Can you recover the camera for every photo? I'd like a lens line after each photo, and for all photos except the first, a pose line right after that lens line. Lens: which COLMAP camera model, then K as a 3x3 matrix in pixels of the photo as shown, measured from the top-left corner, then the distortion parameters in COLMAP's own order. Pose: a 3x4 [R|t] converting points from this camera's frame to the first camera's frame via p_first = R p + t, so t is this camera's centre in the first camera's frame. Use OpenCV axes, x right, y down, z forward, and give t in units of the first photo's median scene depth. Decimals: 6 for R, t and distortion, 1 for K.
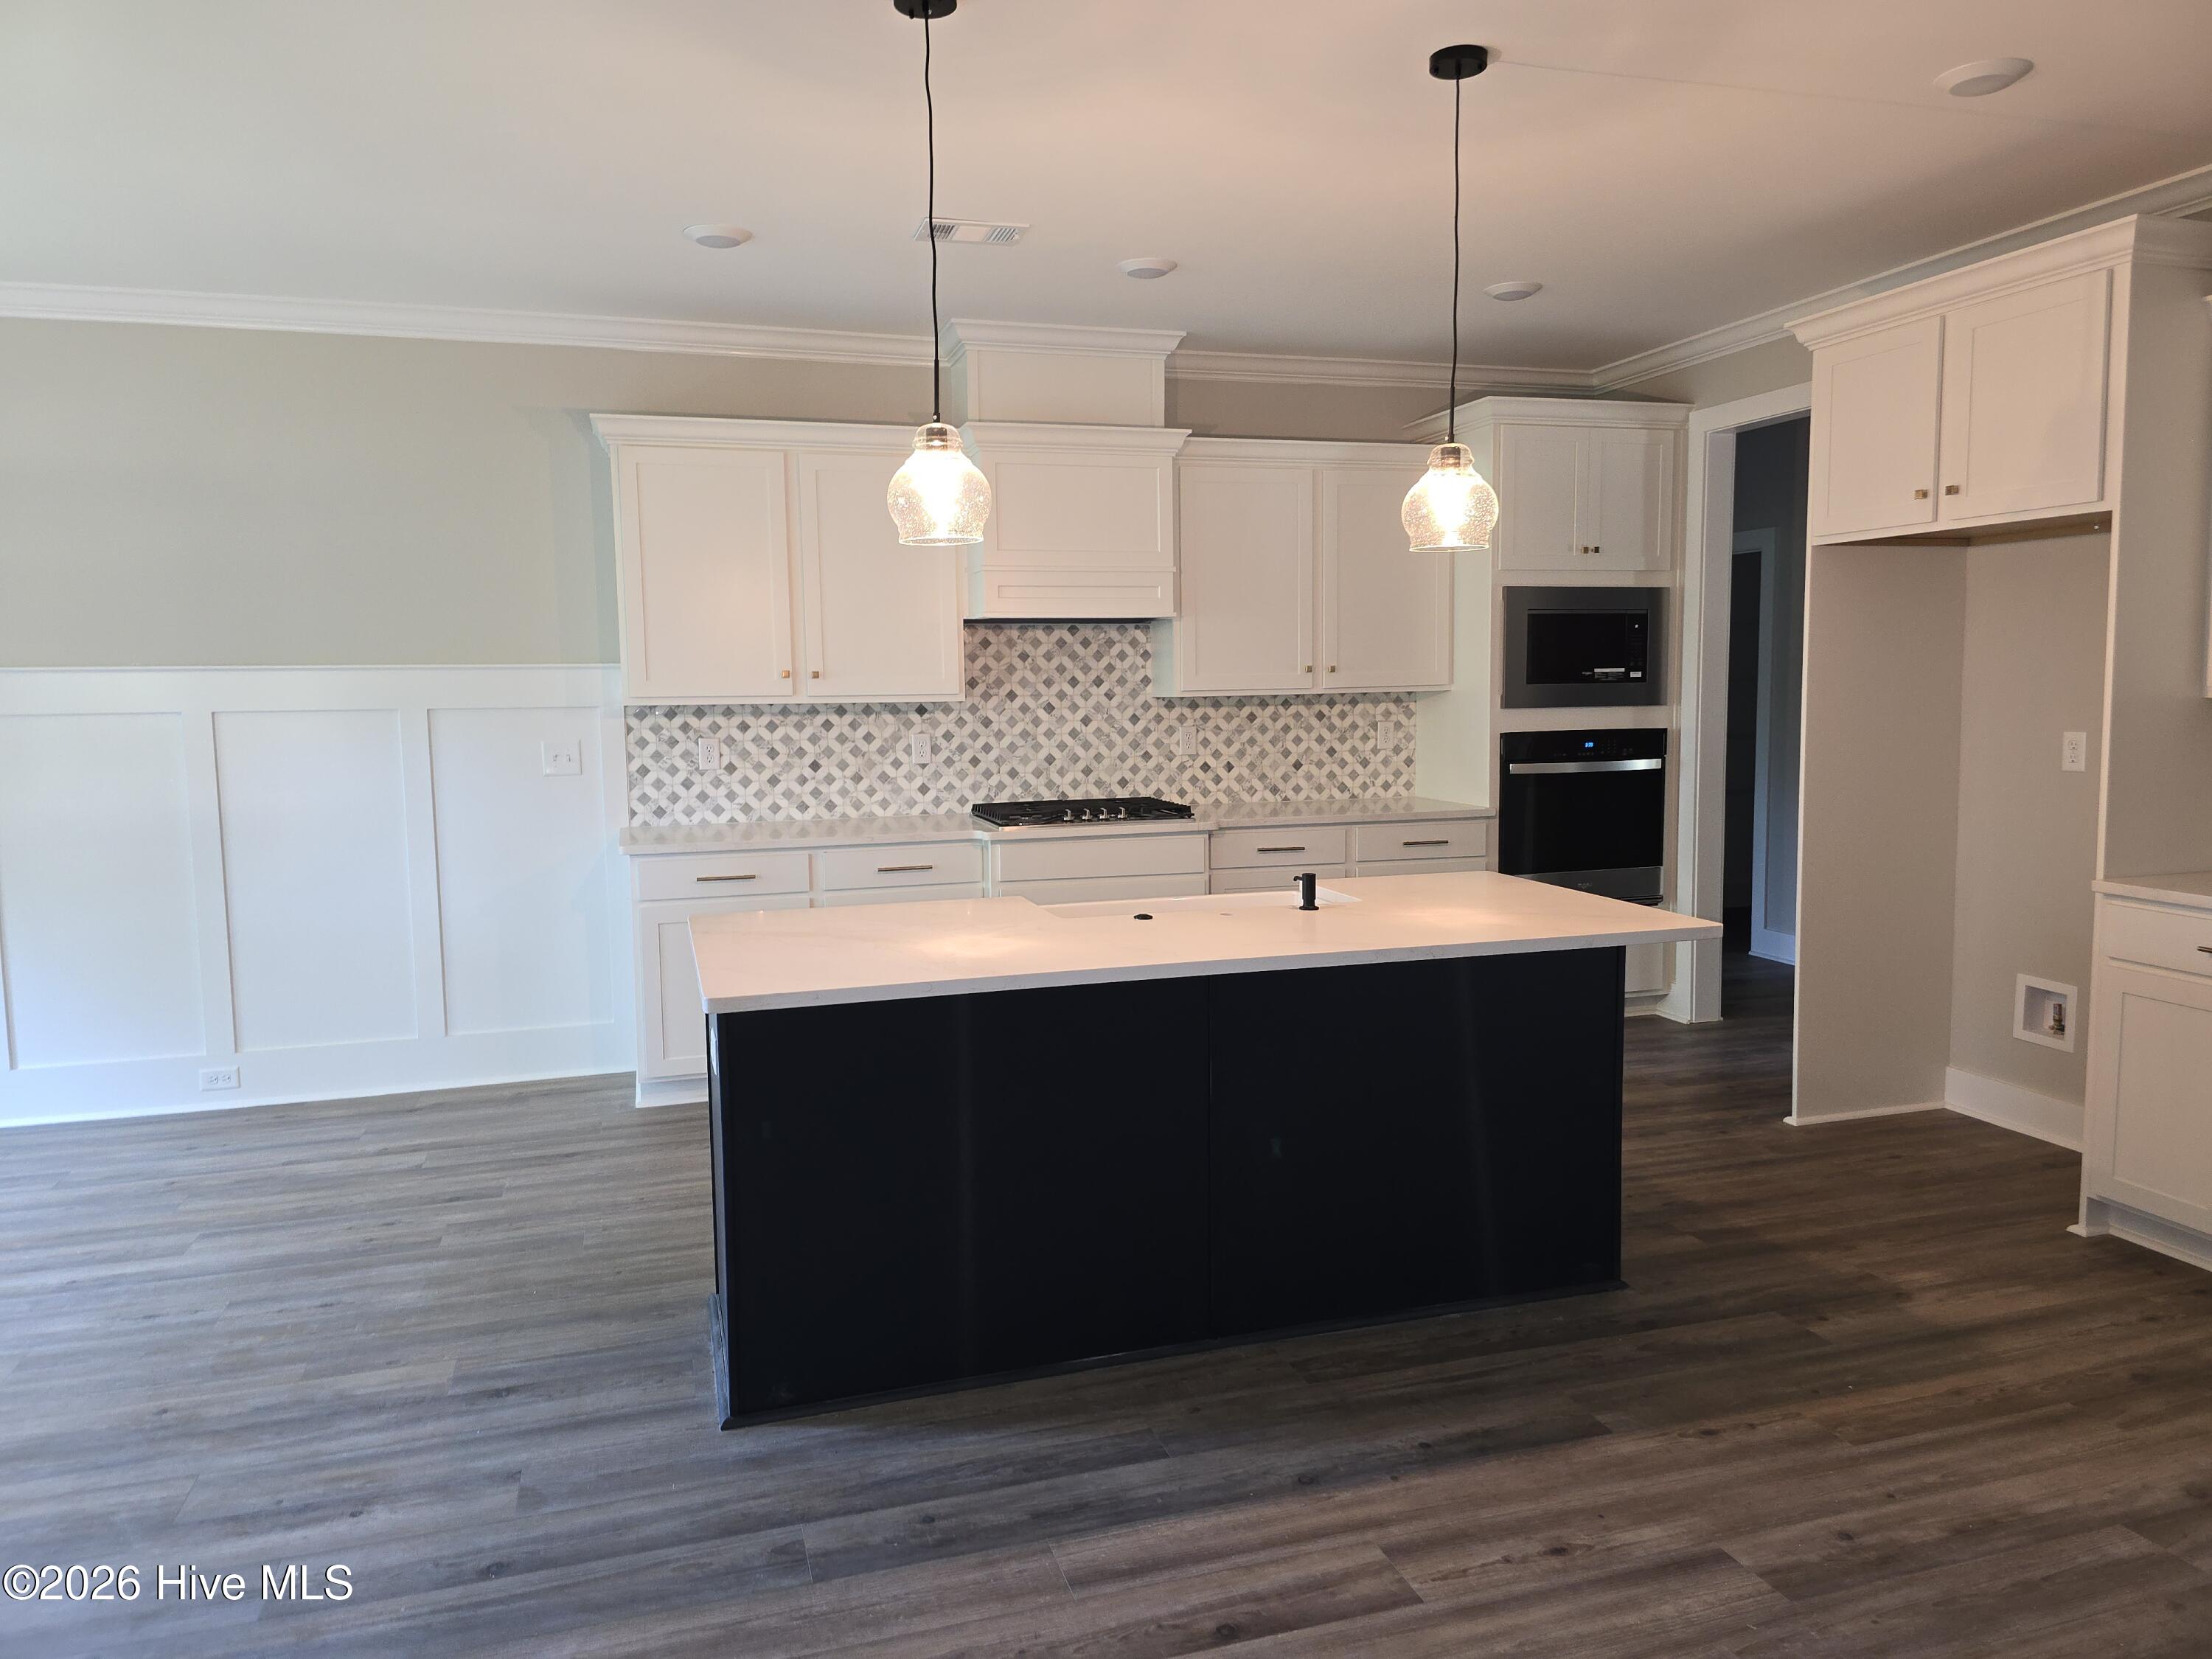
lens RADIAL K [[1502.2, 0, 1106.0], [0, 1502.2, 829.5], [0, 0, 1]] dist [0.230111, -0.000360]
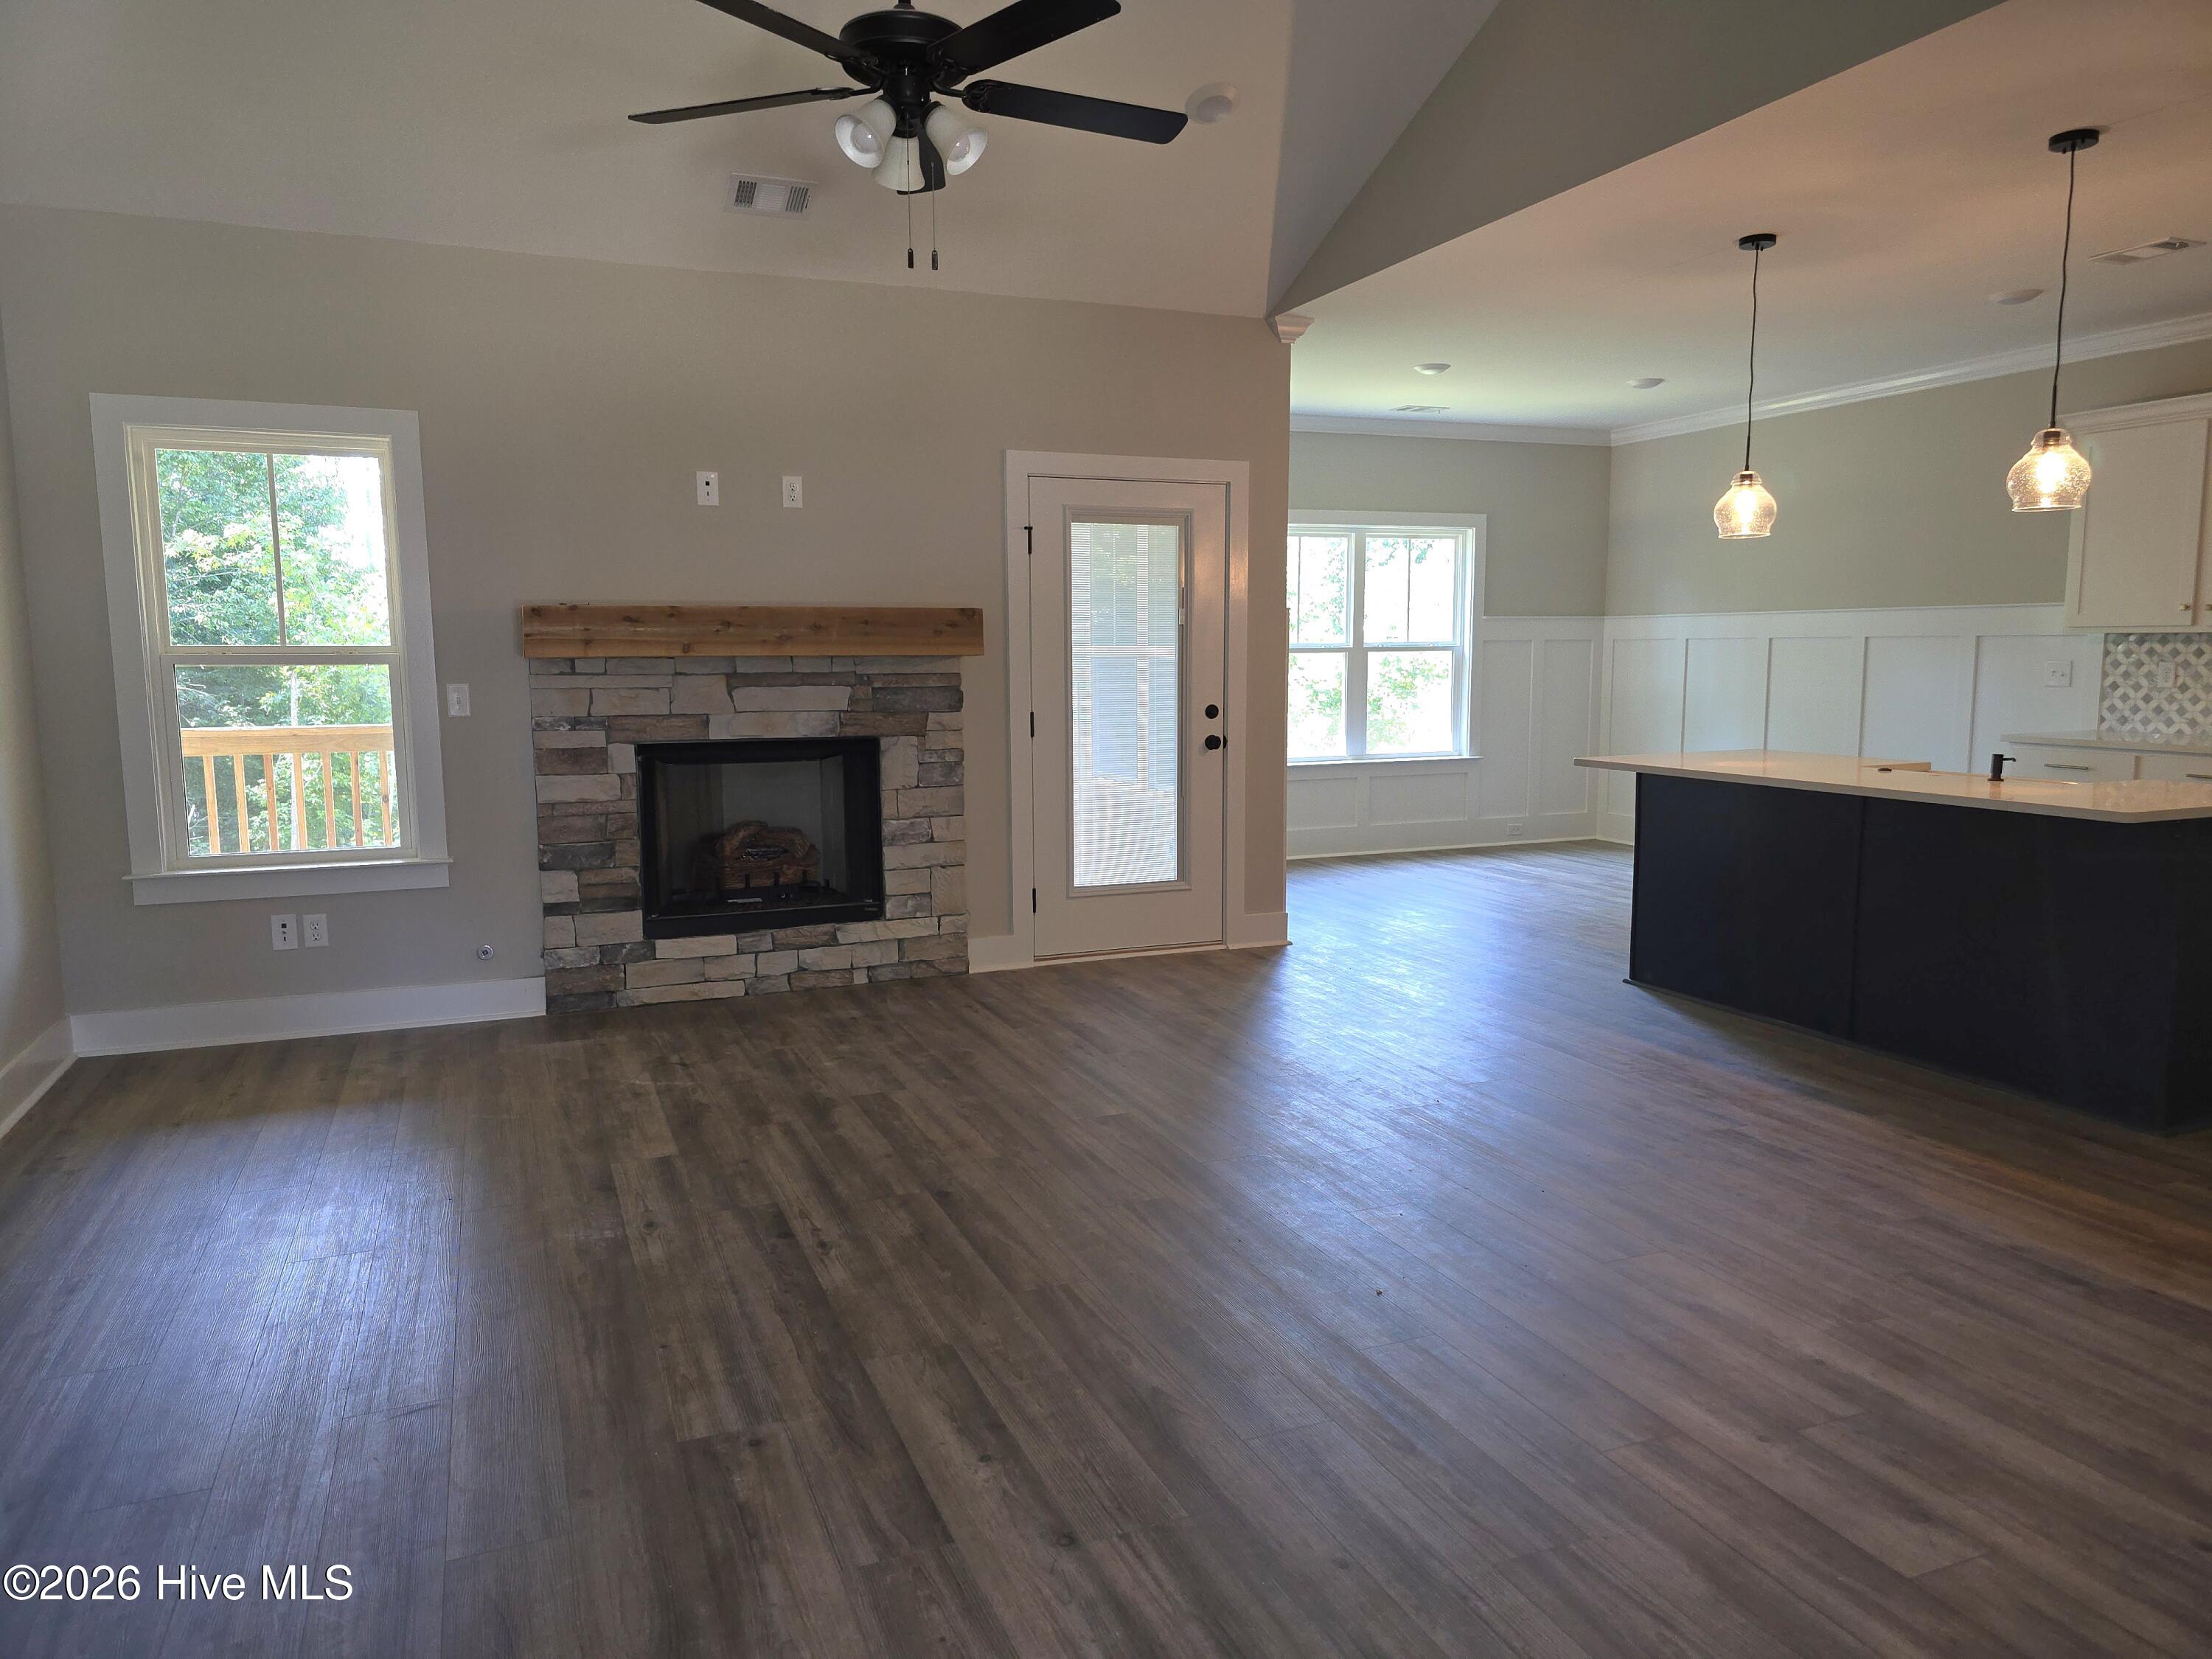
lens RADIAL K [[1490.9, 0, 1106.0], [0, 1490.9, 829.5], [0, 0, 1]] dist [0.086735, -0.089153]
pose [[0.094993, 0.134918, -0.986293, 0.808935], [-0.092341, 0.987696, 0.126216, -0.003225], [0.991186, 0.079086, 0.106282, 0.053829]]
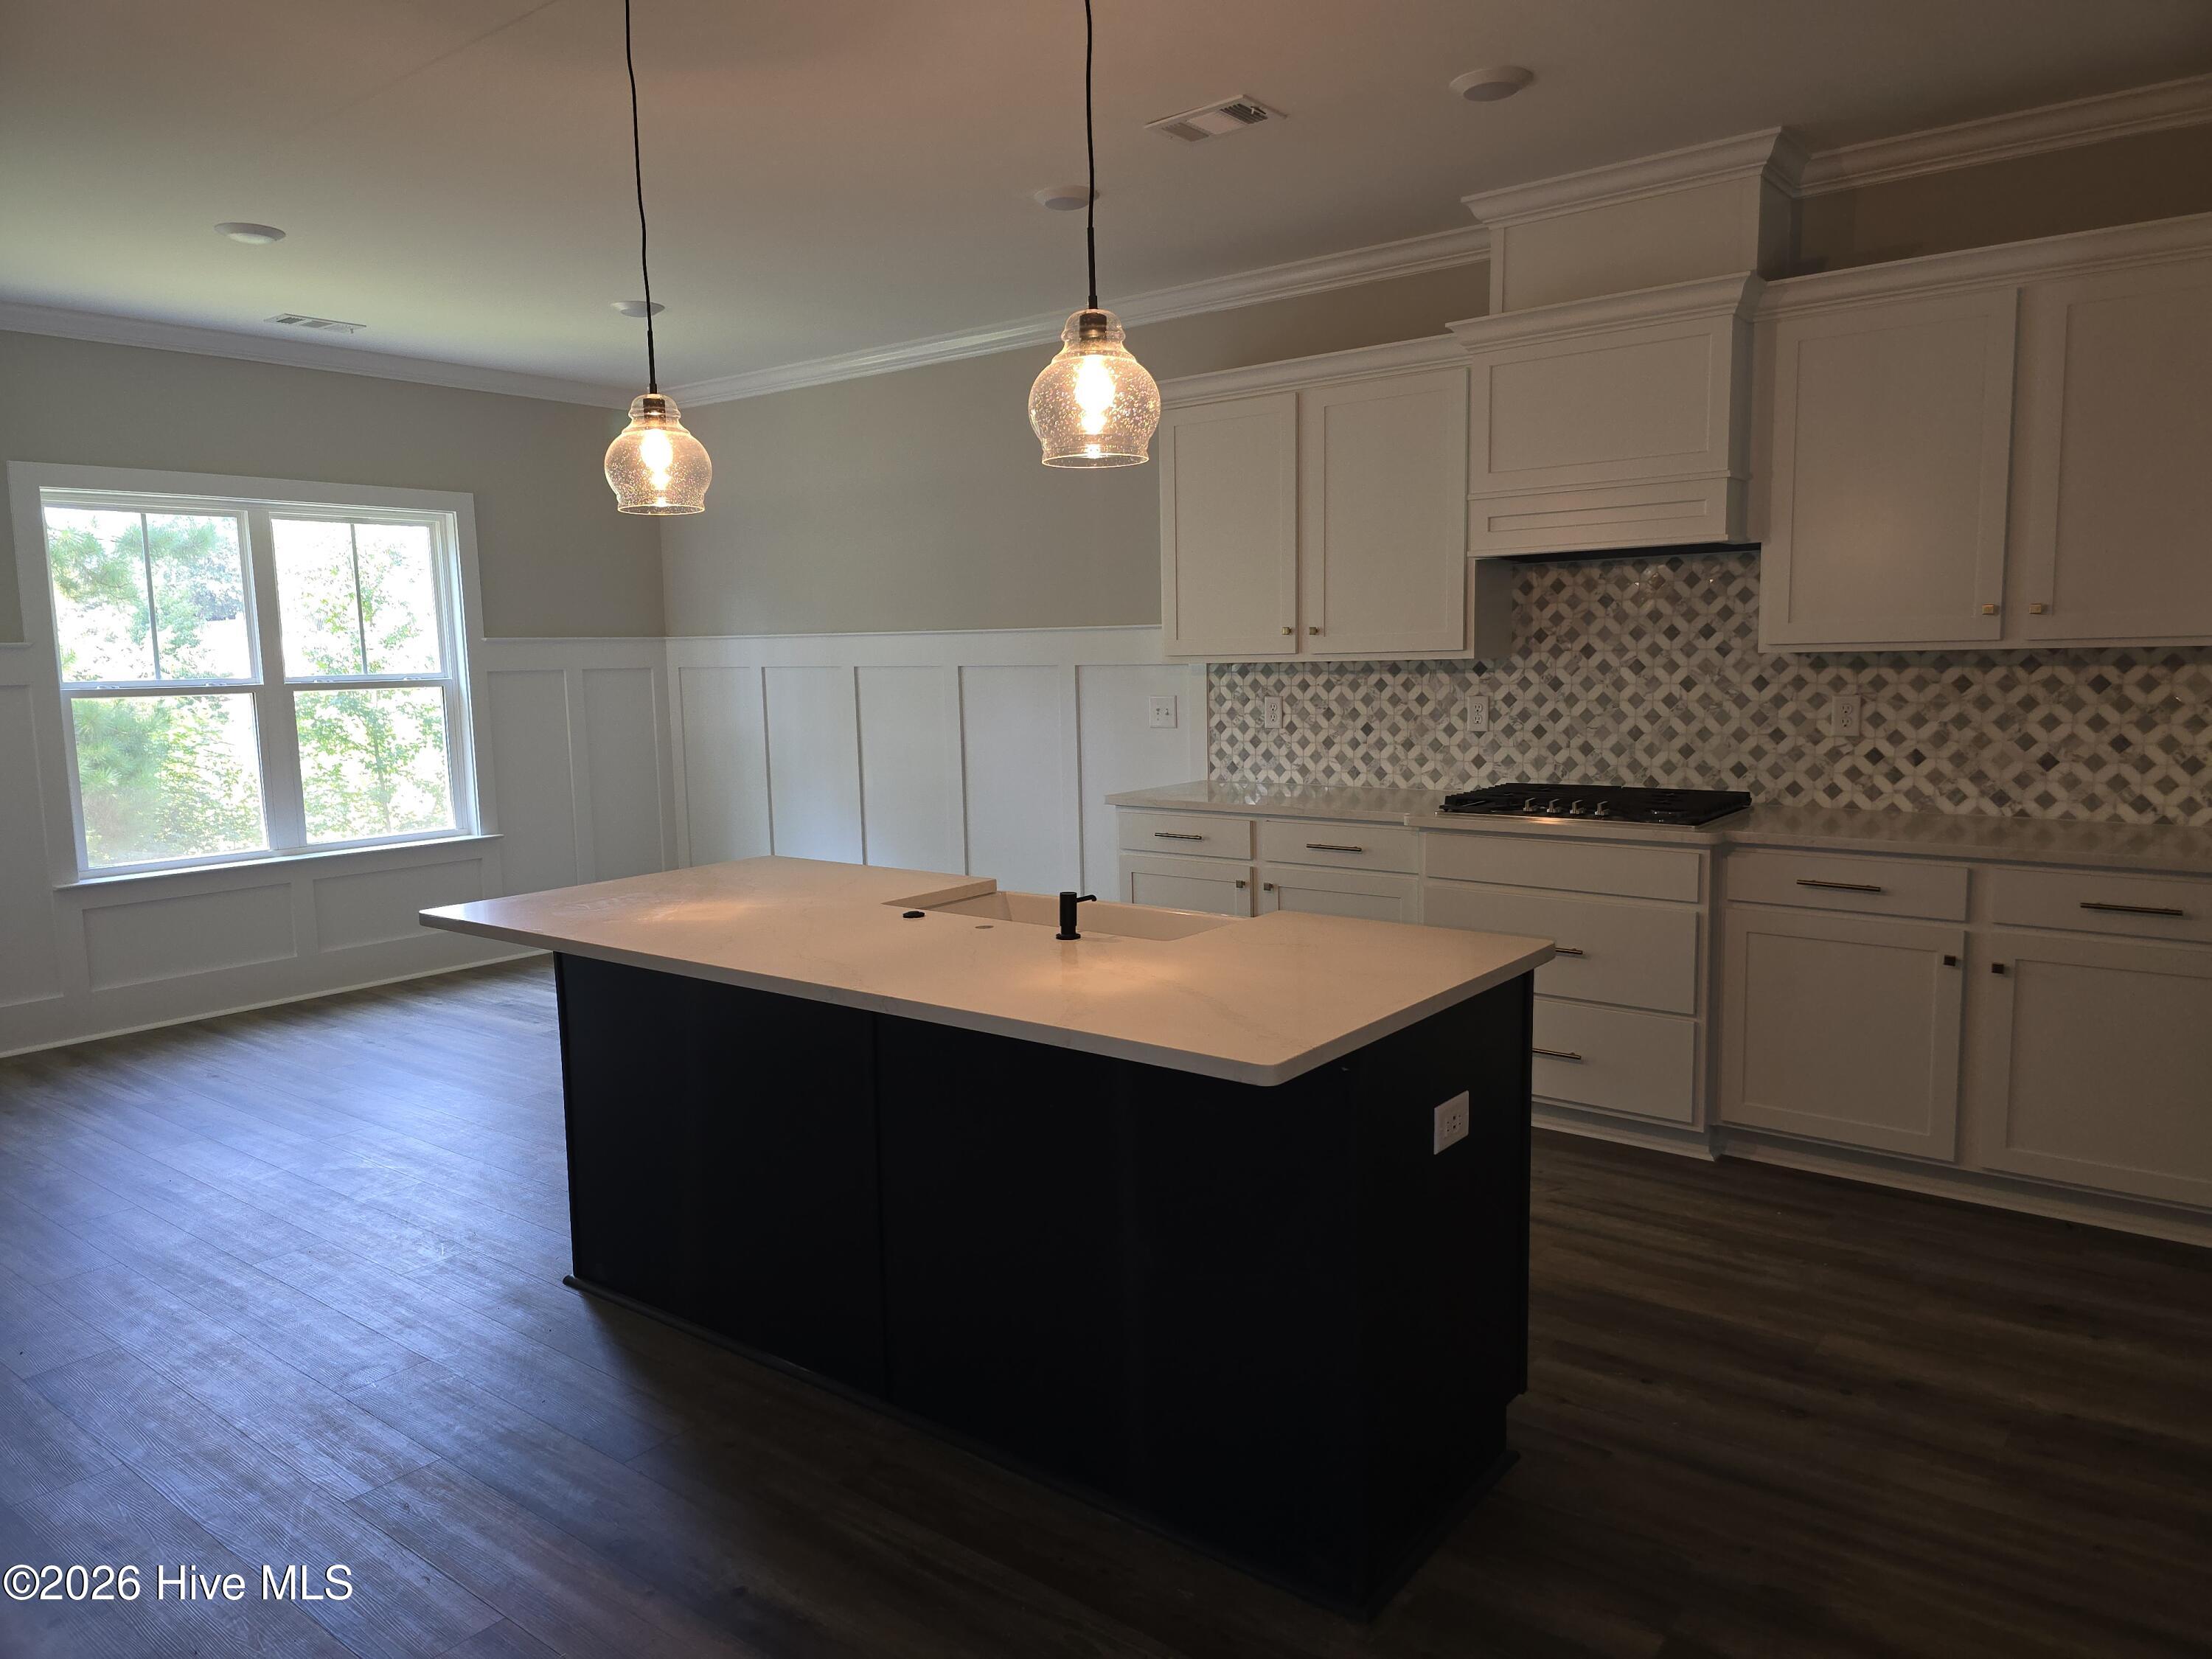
lens RADIAL K [[1490.9, 0, 1106.0], [0, 1490.9, 829.5], [0, 0, 1]] dist [0.086735, -0.089153]
pose [[0.567886, 0.102595, -0.816689, 0.449456], [-0.068295, 0.994653, 0.077462, -0.039281], [0.820269, 0.011786, 0.571856, 0.339613]]
